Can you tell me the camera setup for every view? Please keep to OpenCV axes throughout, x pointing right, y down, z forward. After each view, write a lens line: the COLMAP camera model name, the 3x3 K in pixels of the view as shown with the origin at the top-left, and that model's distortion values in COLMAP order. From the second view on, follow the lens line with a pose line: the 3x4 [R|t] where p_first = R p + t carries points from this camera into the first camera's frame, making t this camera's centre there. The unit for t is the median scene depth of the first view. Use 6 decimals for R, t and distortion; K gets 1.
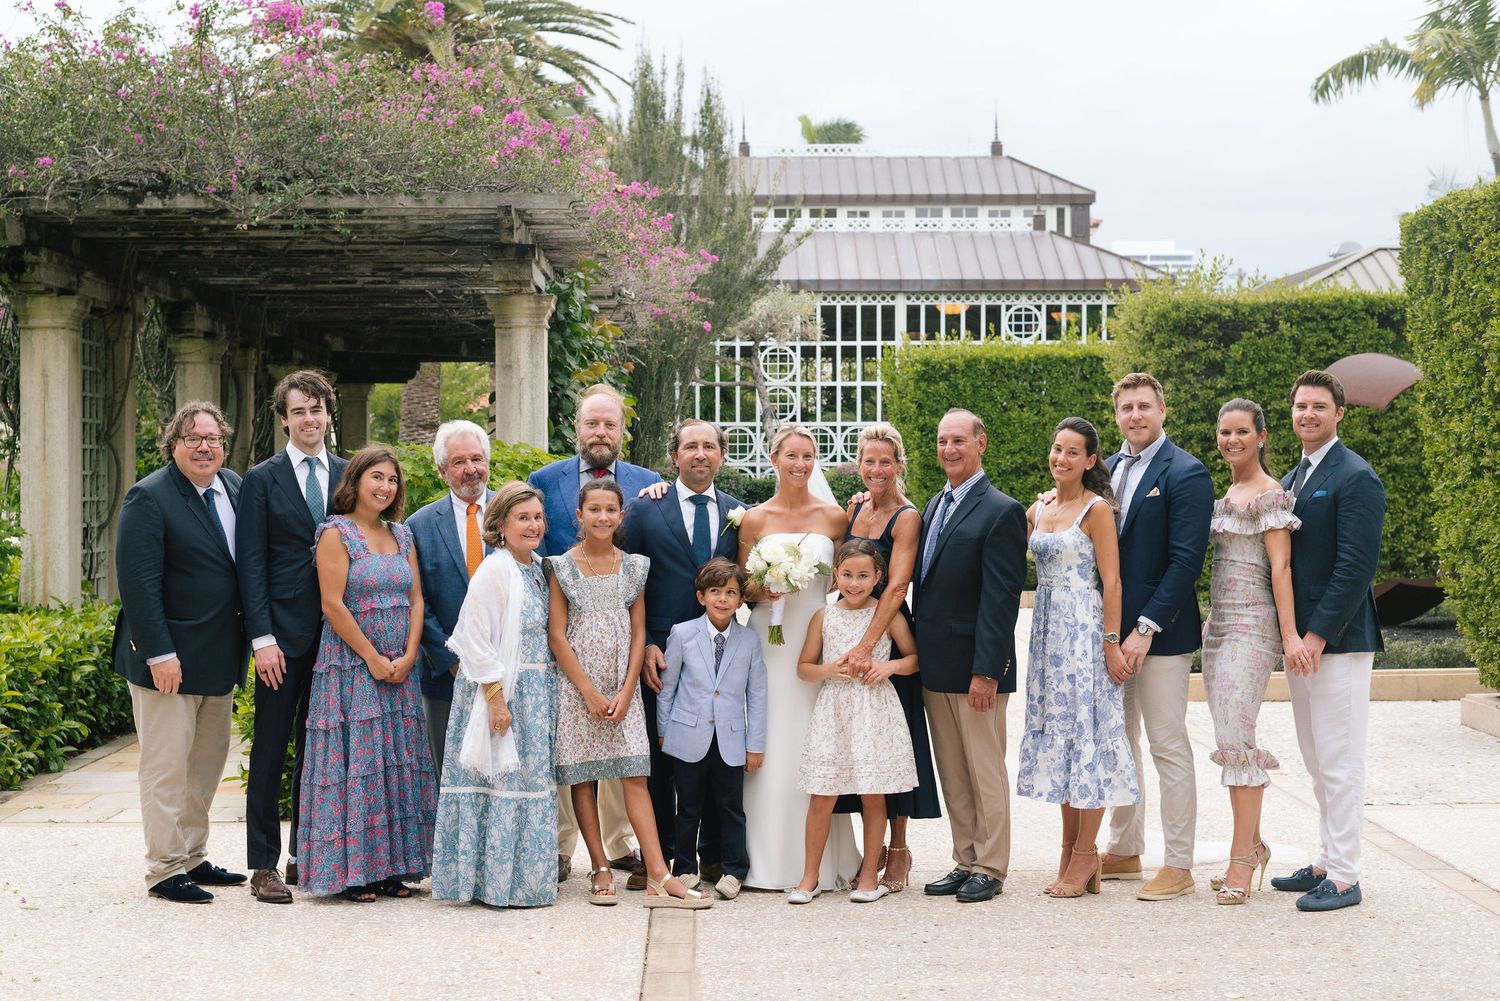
lens RADIAL K [[2196.5, 0, 711.5], [0, 2196.5, 504.5], [0, 0, 1]] dist [0.007022, -0.046616]
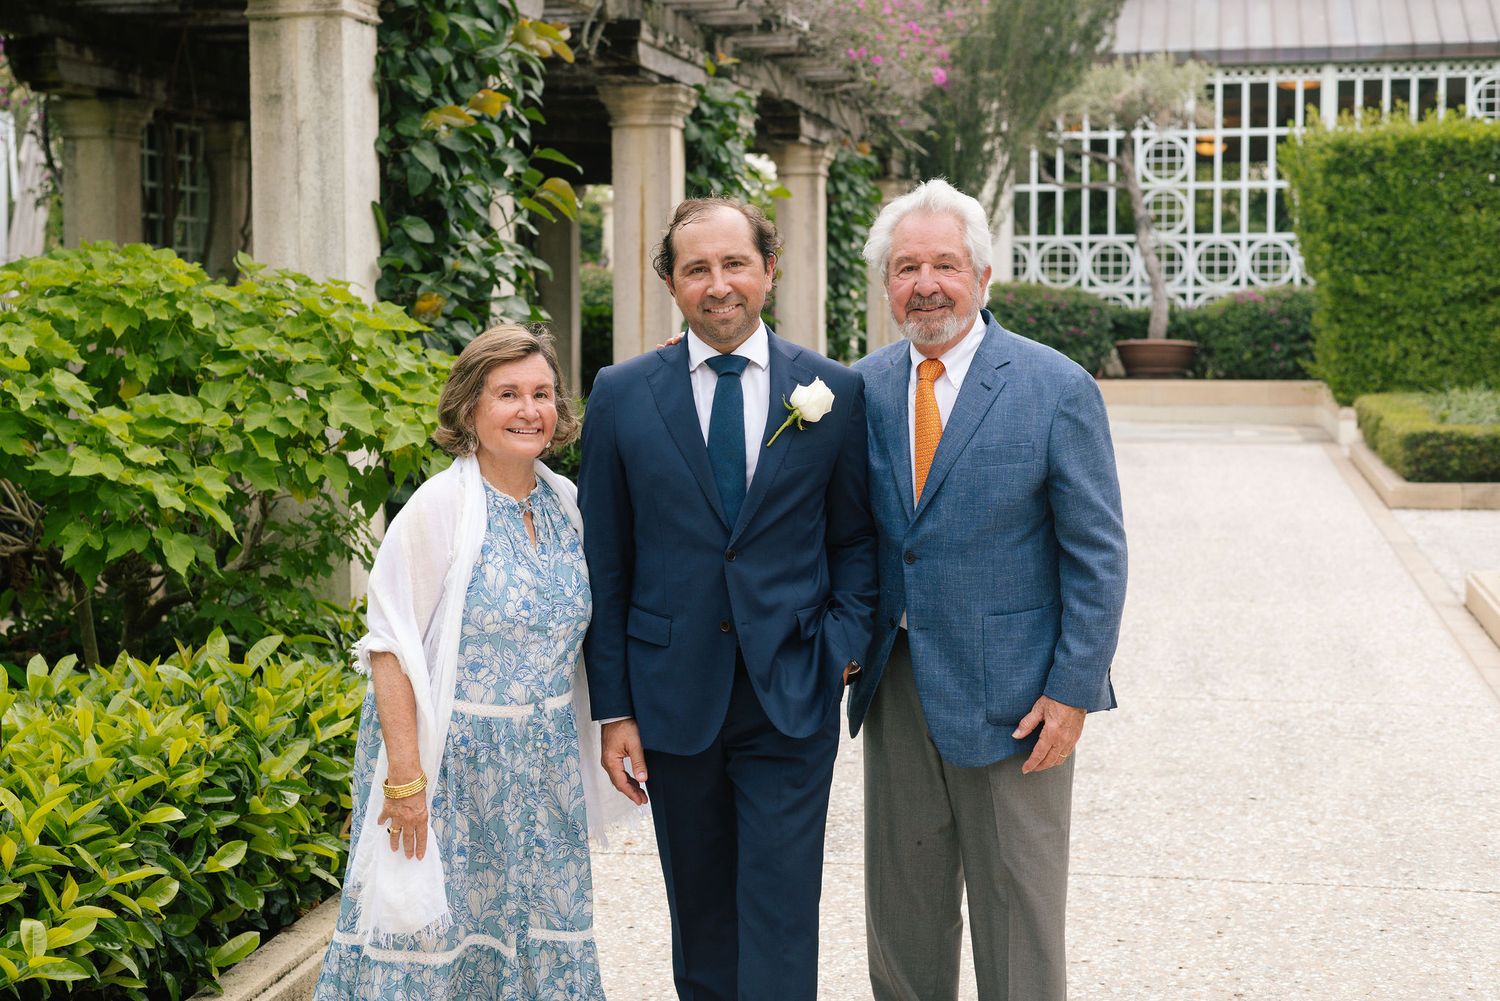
lens RADIAL K [[2214.0, 0, 721.3], [0, 2214.0, 458.2], [0, 0, 1]] dist [0.002842, -0.013254]
pose [[0.977845, 0.012049, -0.208983, 0.052232], [-0.000011, 0.998345, 0.057505, -0.004739], [0.209330, -0.056229, 0.976227, 0.245460]]
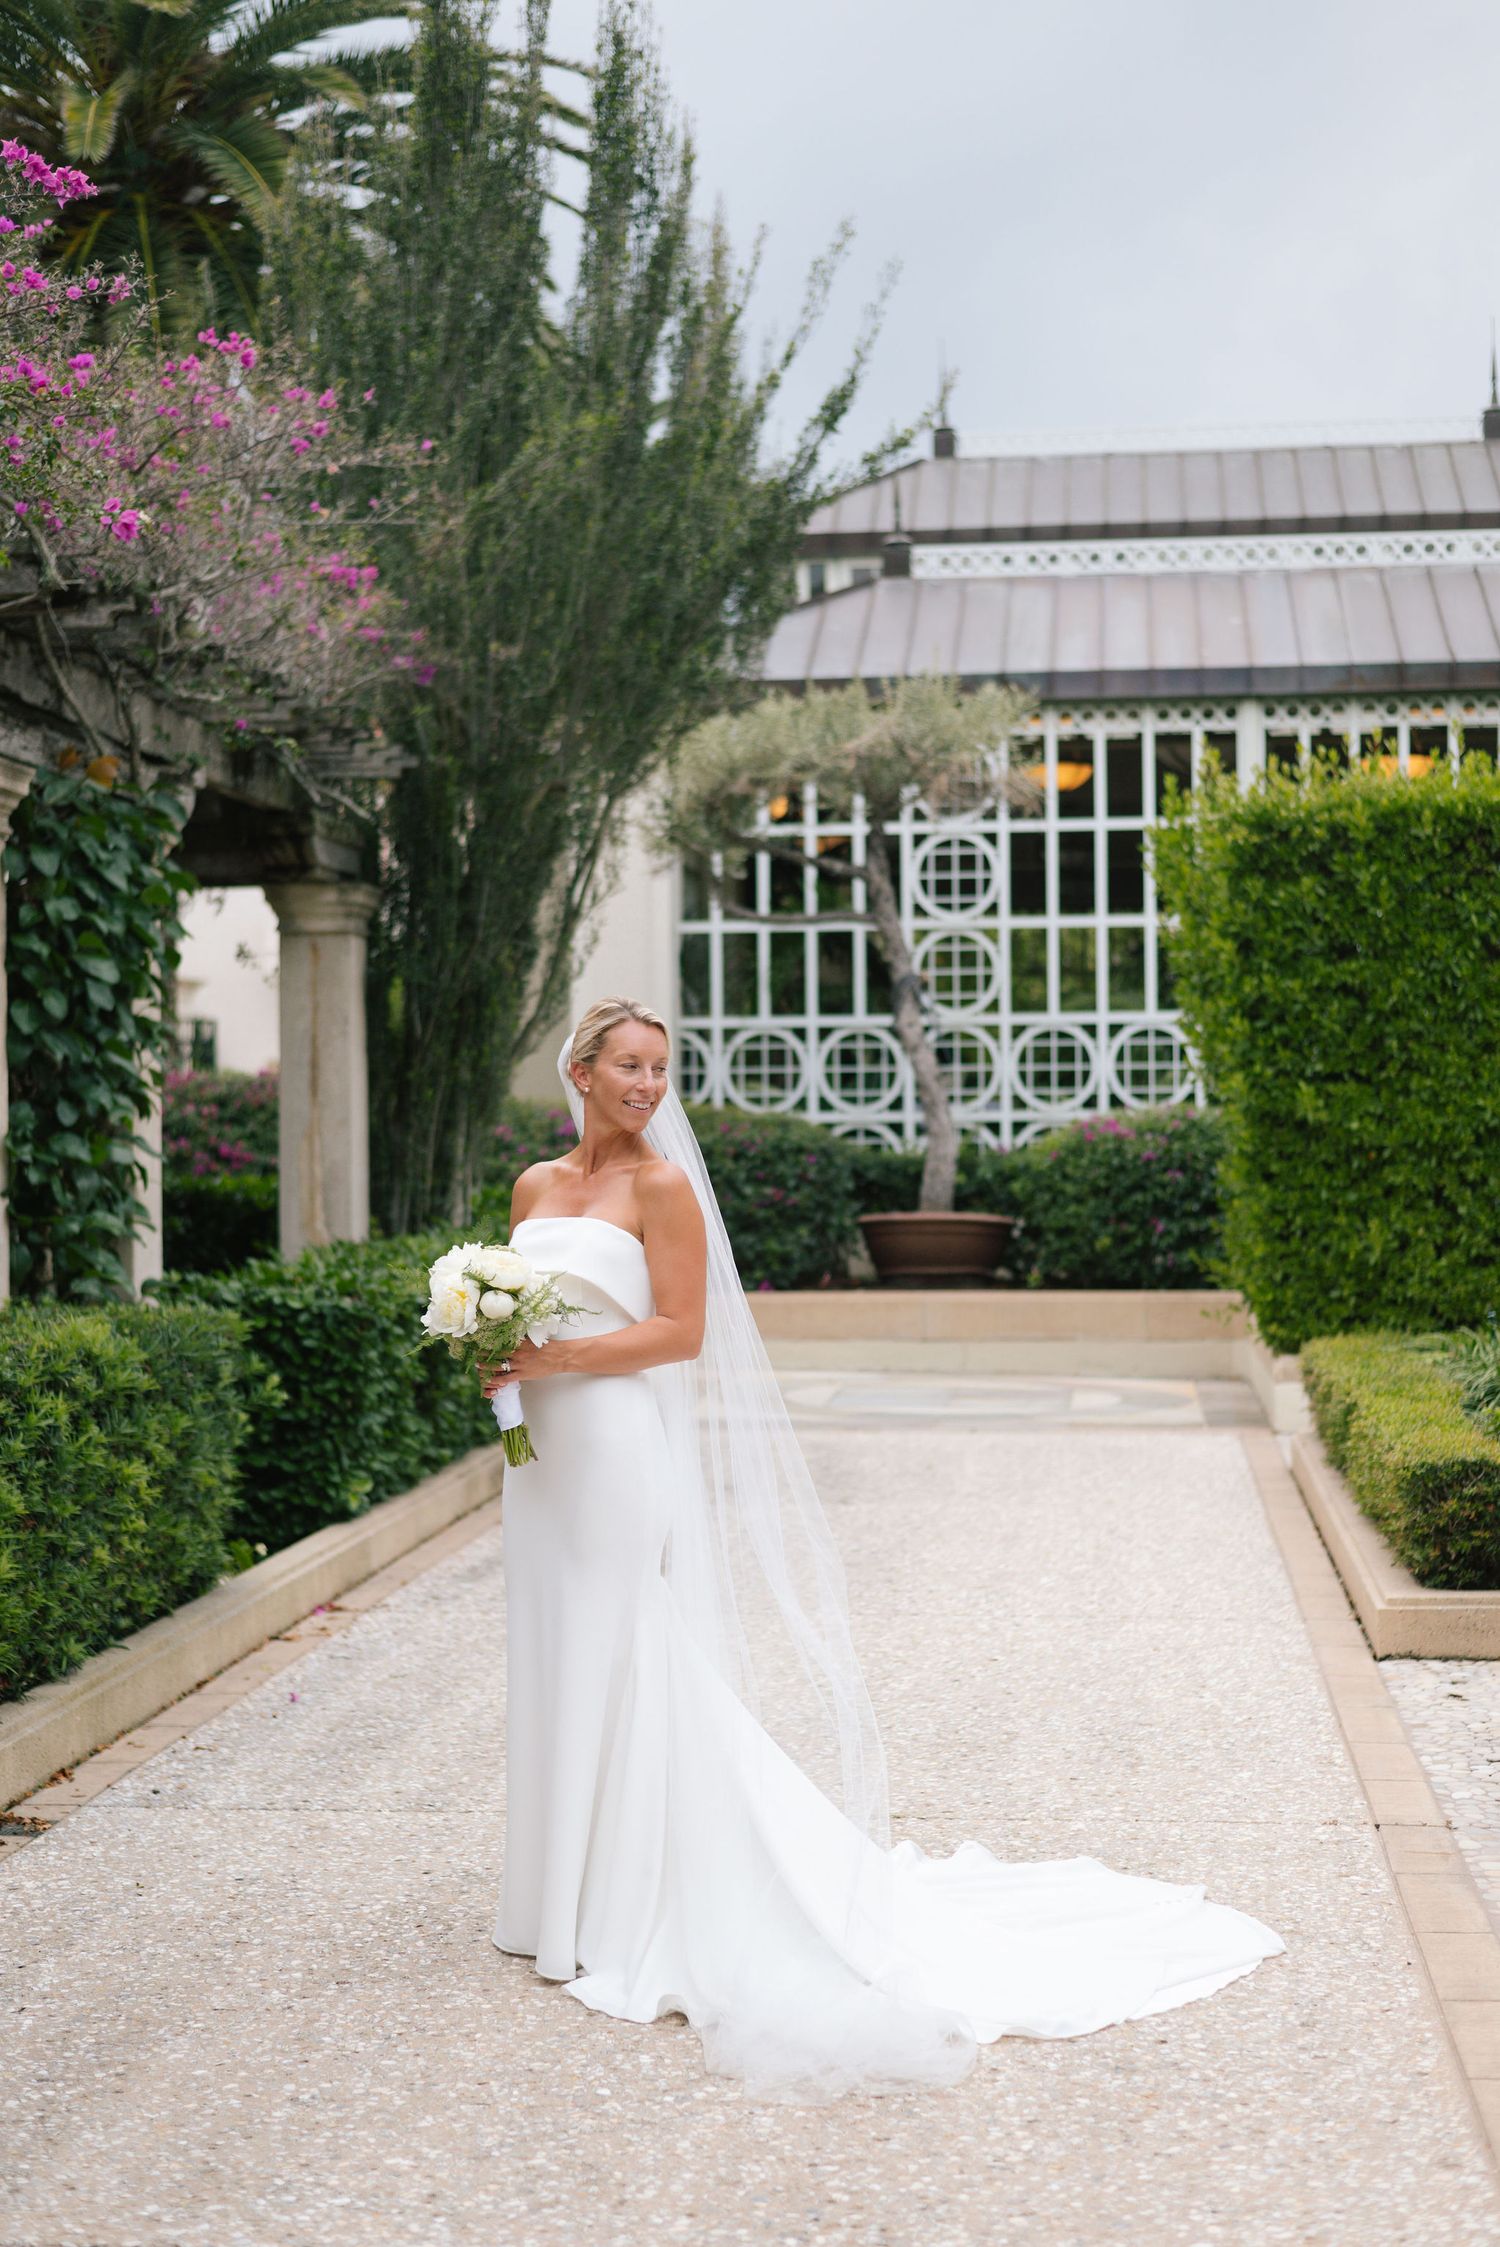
lens RADIAL K [[3247.3, 0, 750.0], [0, 3247.3, 1123.5], [0, 0, 1]] dist [-0.026130, -0.016057]
pose [[0.994128, -0.007148, -0.107973, 0.072076], [0.005275, 0.999831, -0.017620, -0.007854], [0.108081, 0.016947, 0.993998, 0.478535]]
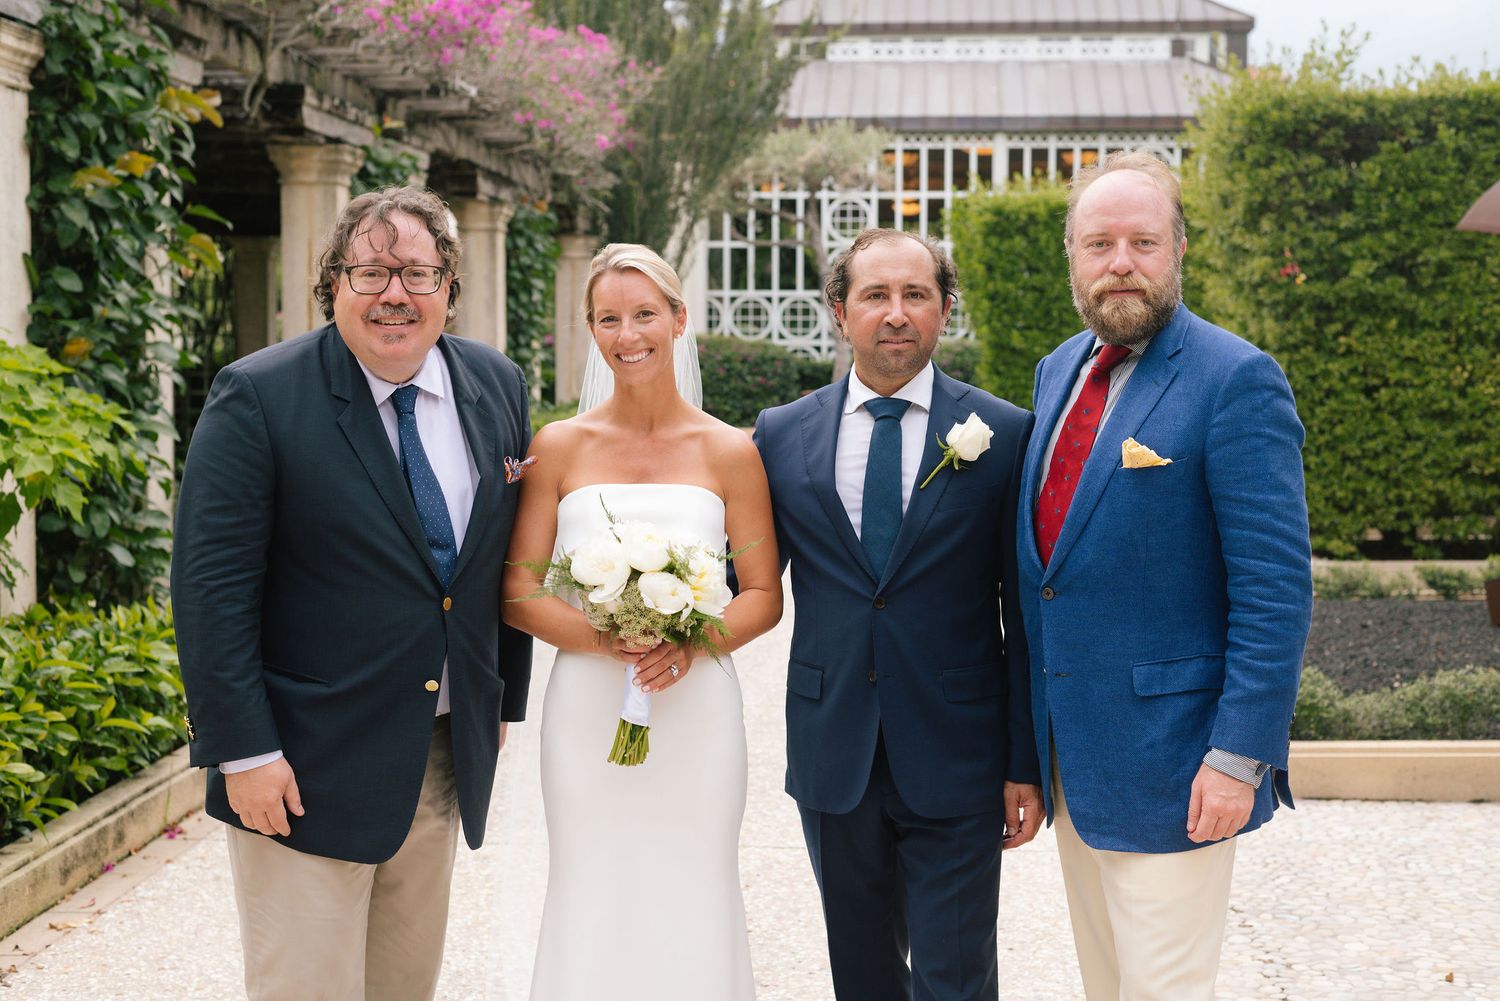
lens RADIAL K [[2193.1, 0, 750.0], [0, 2193.1, 500.5], [0, 0, 1]] dist [-0.022895, 0.045684]
pose [[0.997095, 0.009562, -0.075571, 0.070034], [-0.005519, 0.998551, 0.053527, -0.003906], [0.075973, -0.052955, 0.995703, 0.221509]]
